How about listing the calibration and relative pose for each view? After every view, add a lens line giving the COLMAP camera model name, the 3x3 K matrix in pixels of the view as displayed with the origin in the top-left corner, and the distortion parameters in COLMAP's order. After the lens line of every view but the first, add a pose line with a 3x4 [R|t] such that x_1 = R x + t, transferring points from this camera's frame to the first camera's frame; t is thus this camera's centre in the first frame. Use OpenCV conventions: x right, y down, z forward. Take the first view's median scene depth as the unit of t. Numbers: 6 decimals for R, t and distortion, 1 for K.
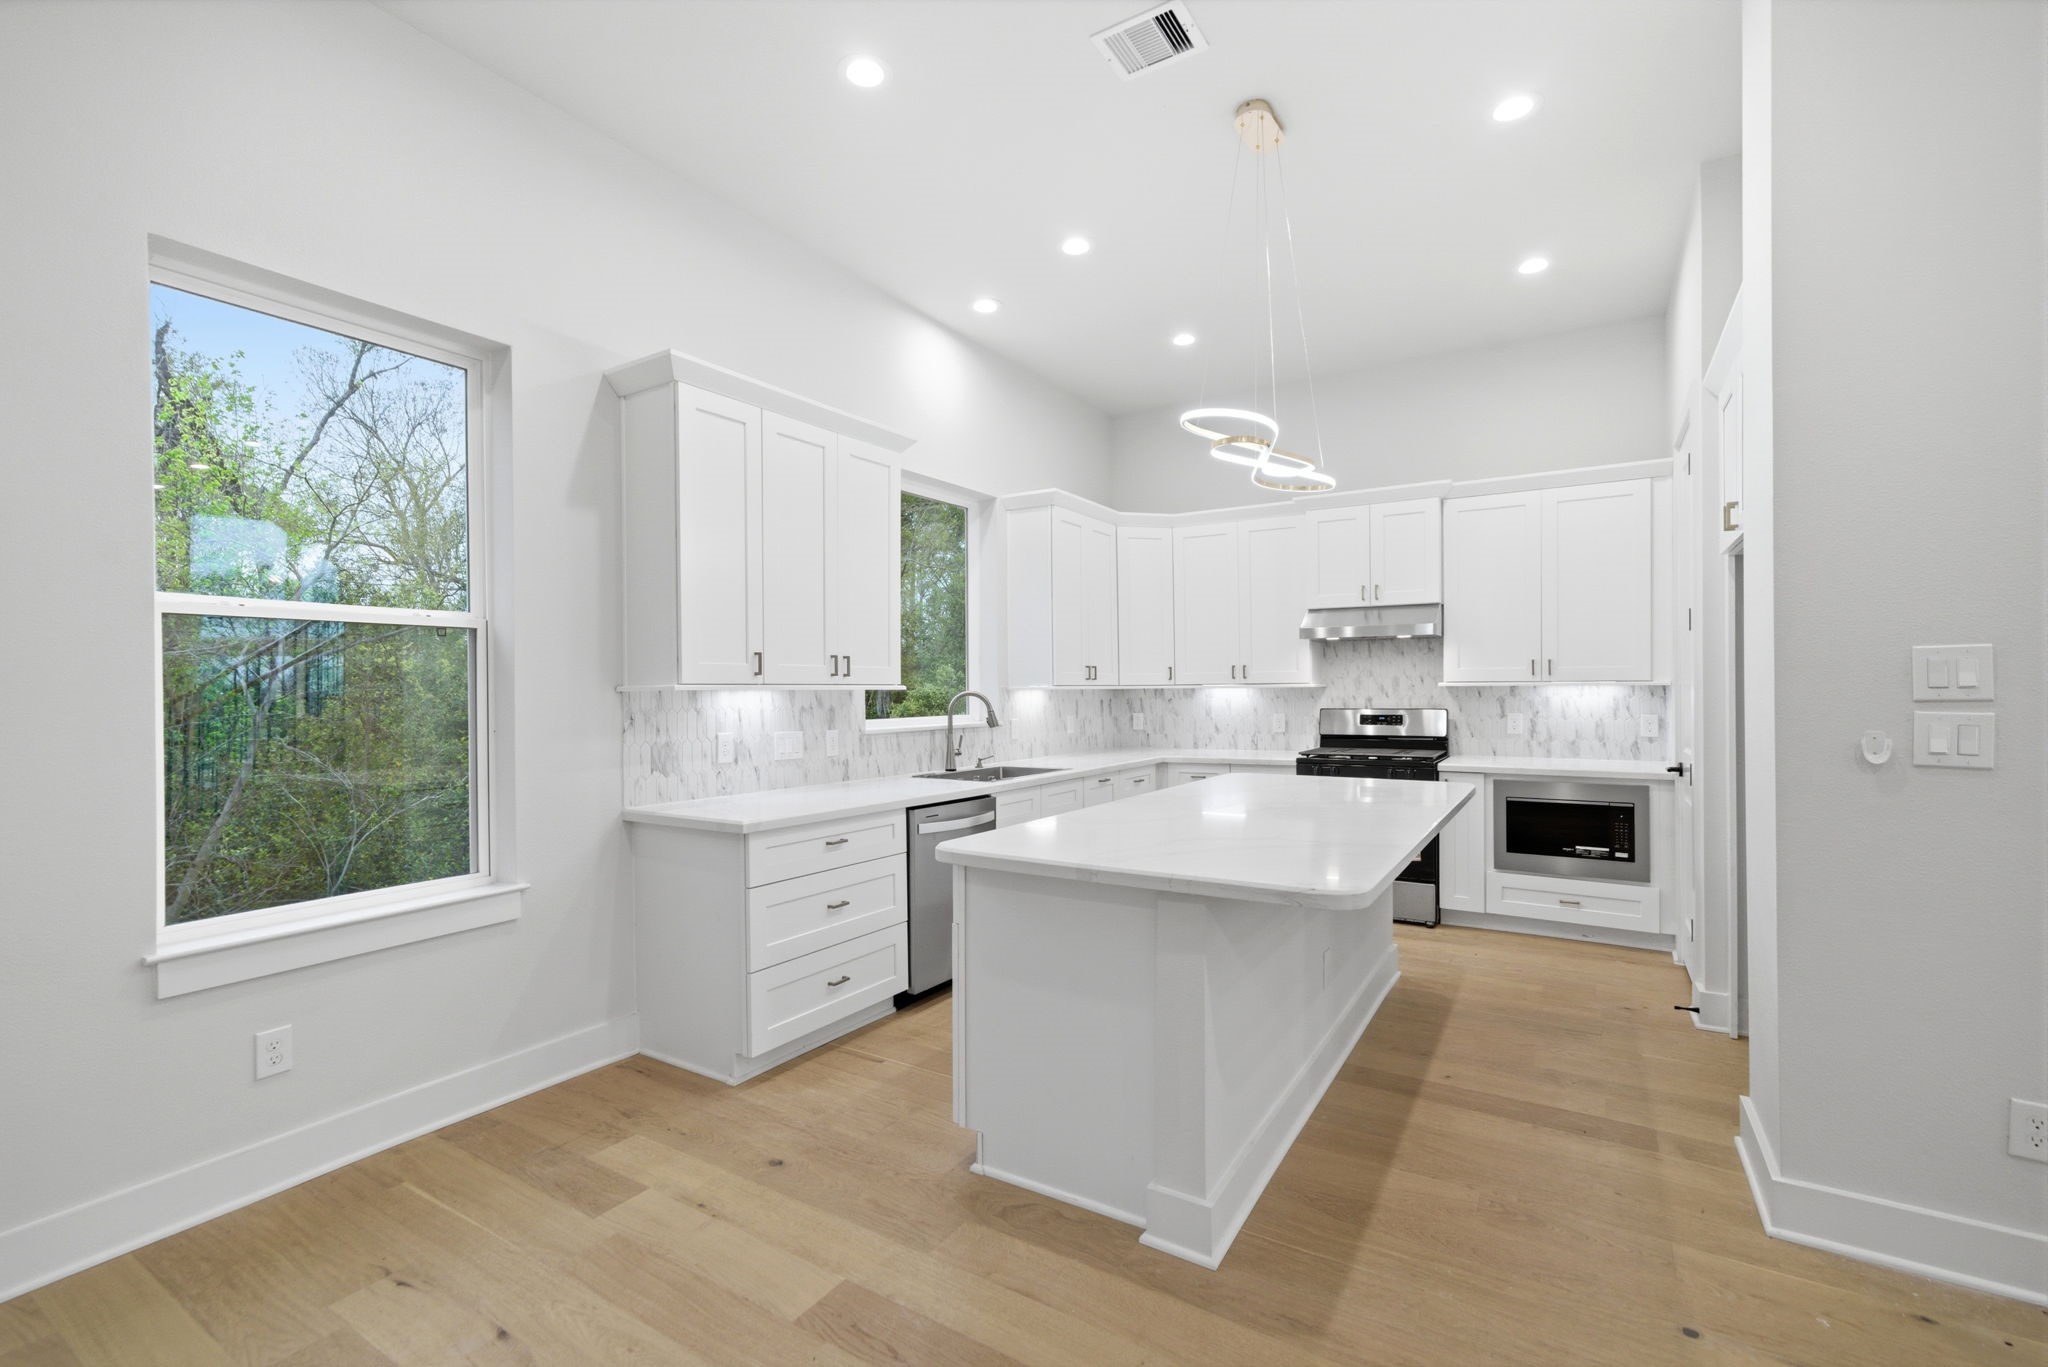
lens RADIAL K [[912.8, 0, 998.1], [0, 912.8, 688.0], [0, 0, 1]] dist [0.000100, 0.001452]
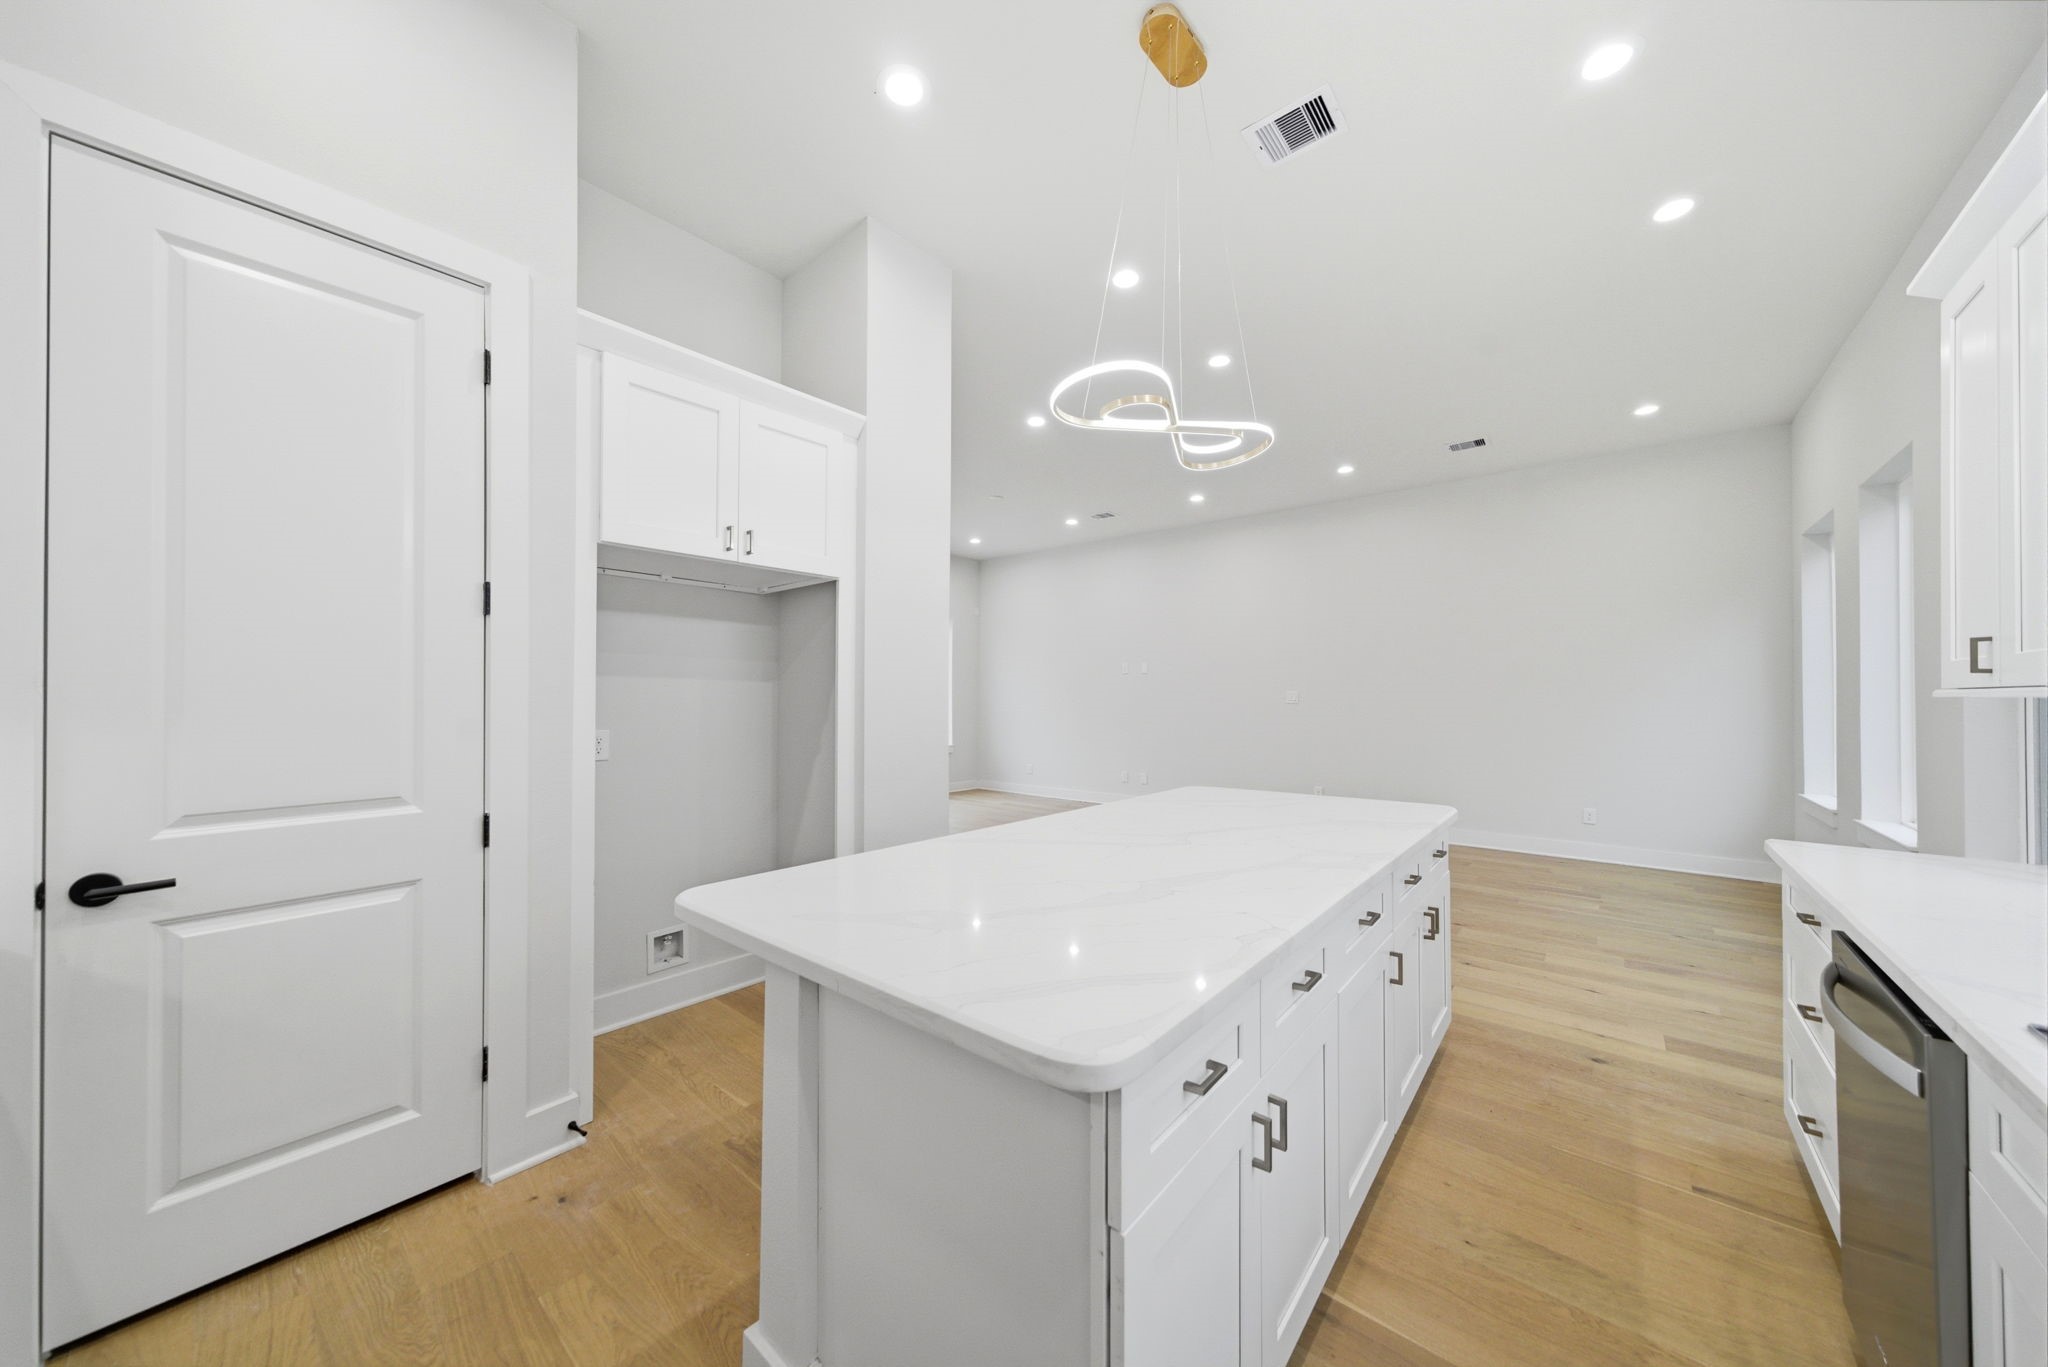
lens RADIAL K [[704.3, 0, 1010.7], [0, 704.3, 689.8], [0, 0, 1]] dist [-0.020813, 0.007093]
pose [[-0.990693, 0.008114, 0.135876, 0.306649], [0.006651, 0.999915, -0.011215, -0.001901], [-0.135955, -0.010206, -0.990662, 1.437009]]
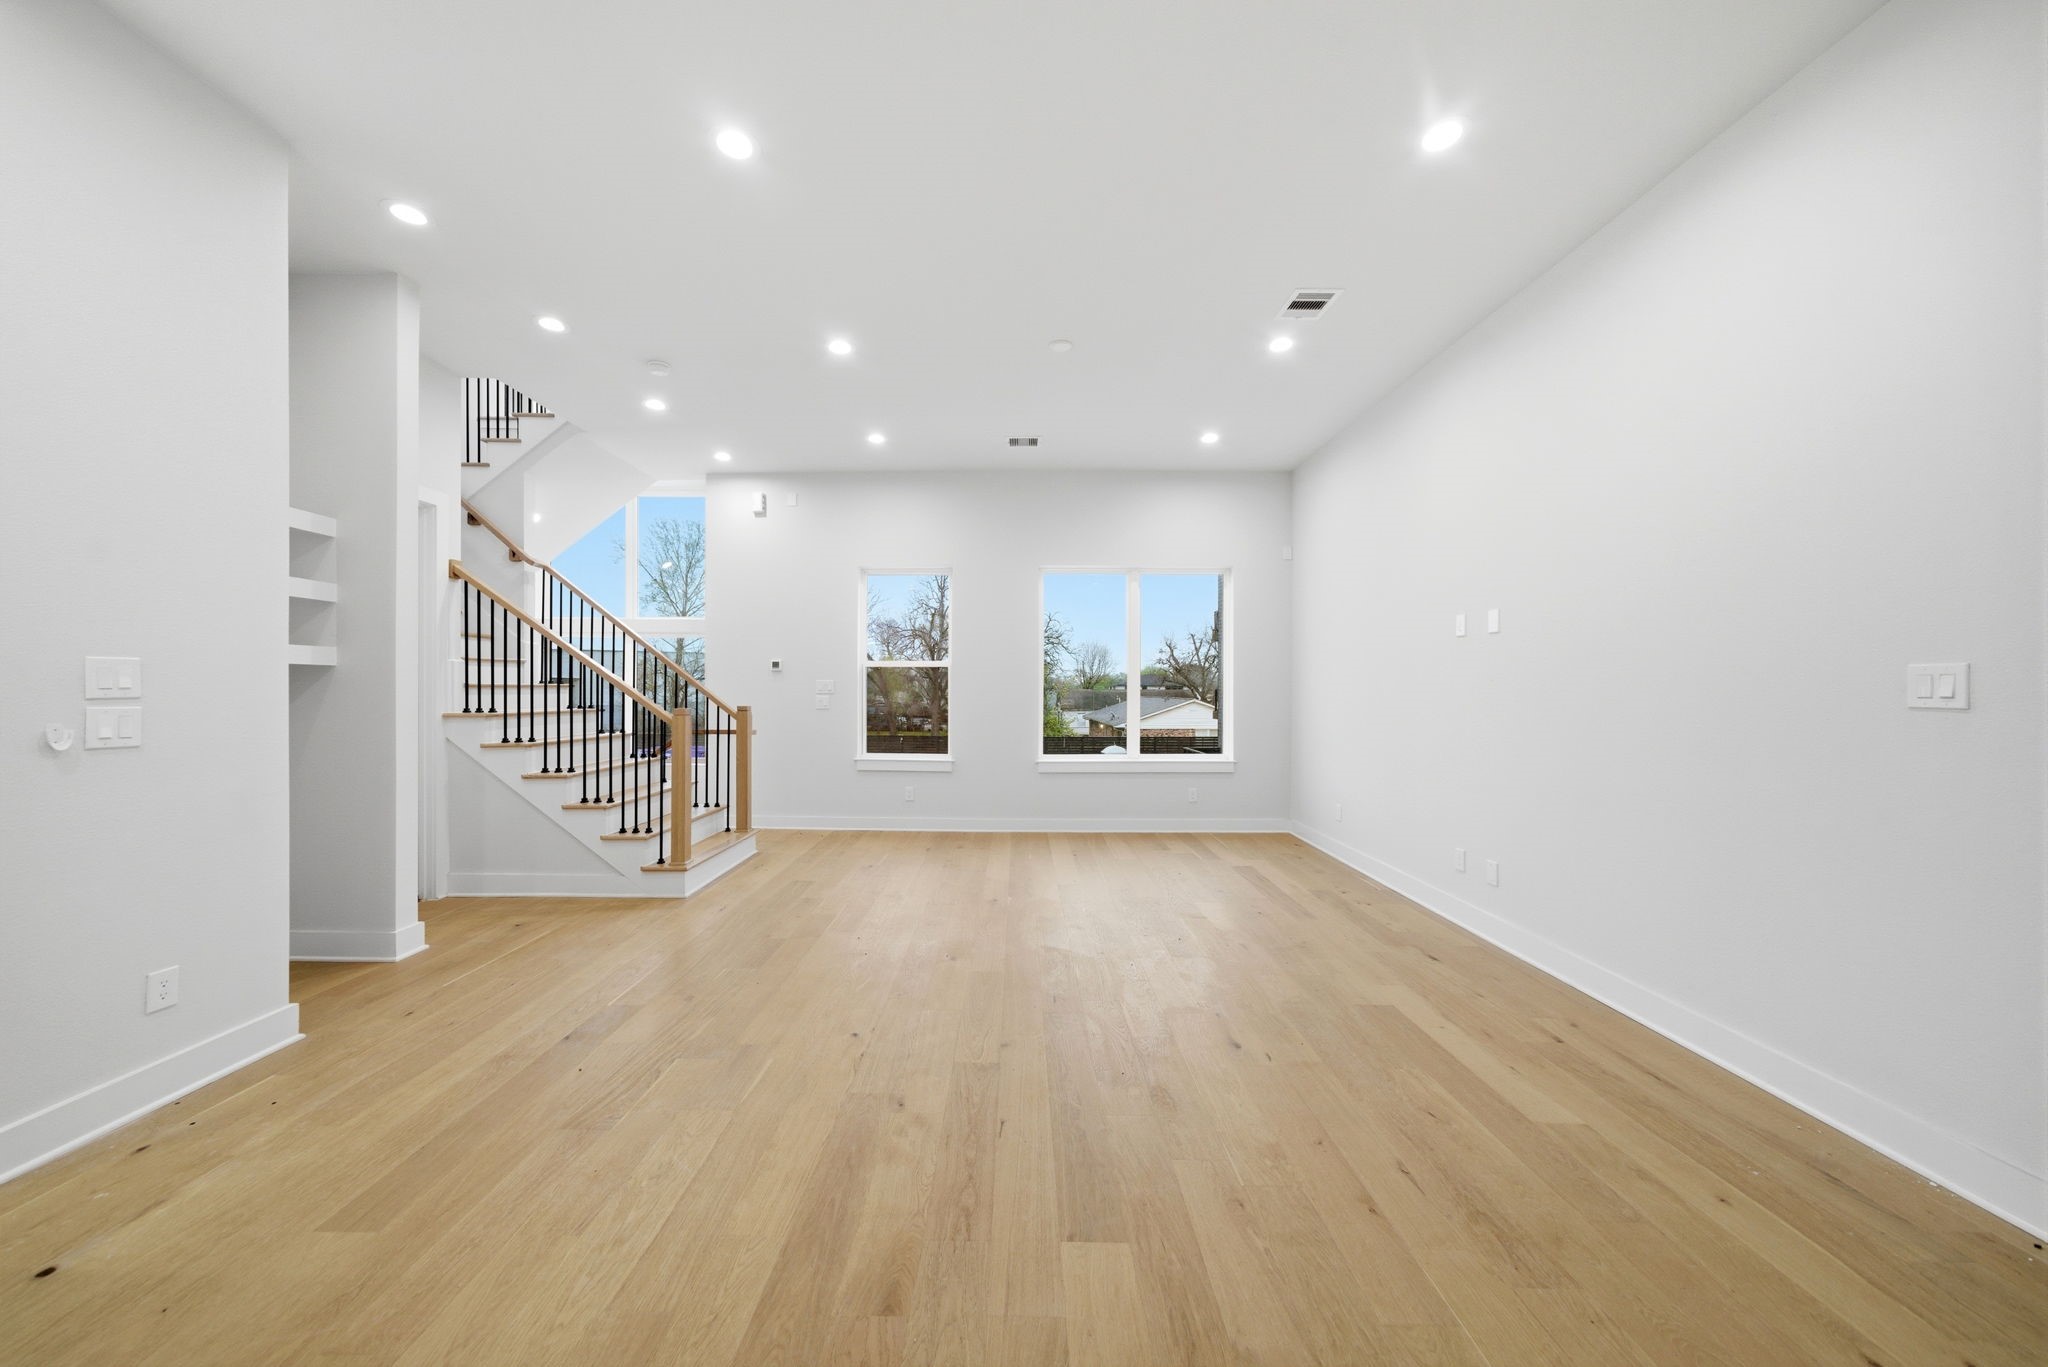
lens RADIAL K [[693.1, 0, 1001.0], [0, 693.1, 690.4], [0, 0, 1]] dist [0.001622, 0.000210]
pose [[-0.526853, 0.004227, 0.849946, -0.283877], [-0.000258, 0.999987, -0.005133, 0.003751], [-0.849957, -0.002923, -0.526845, 0.234175]]
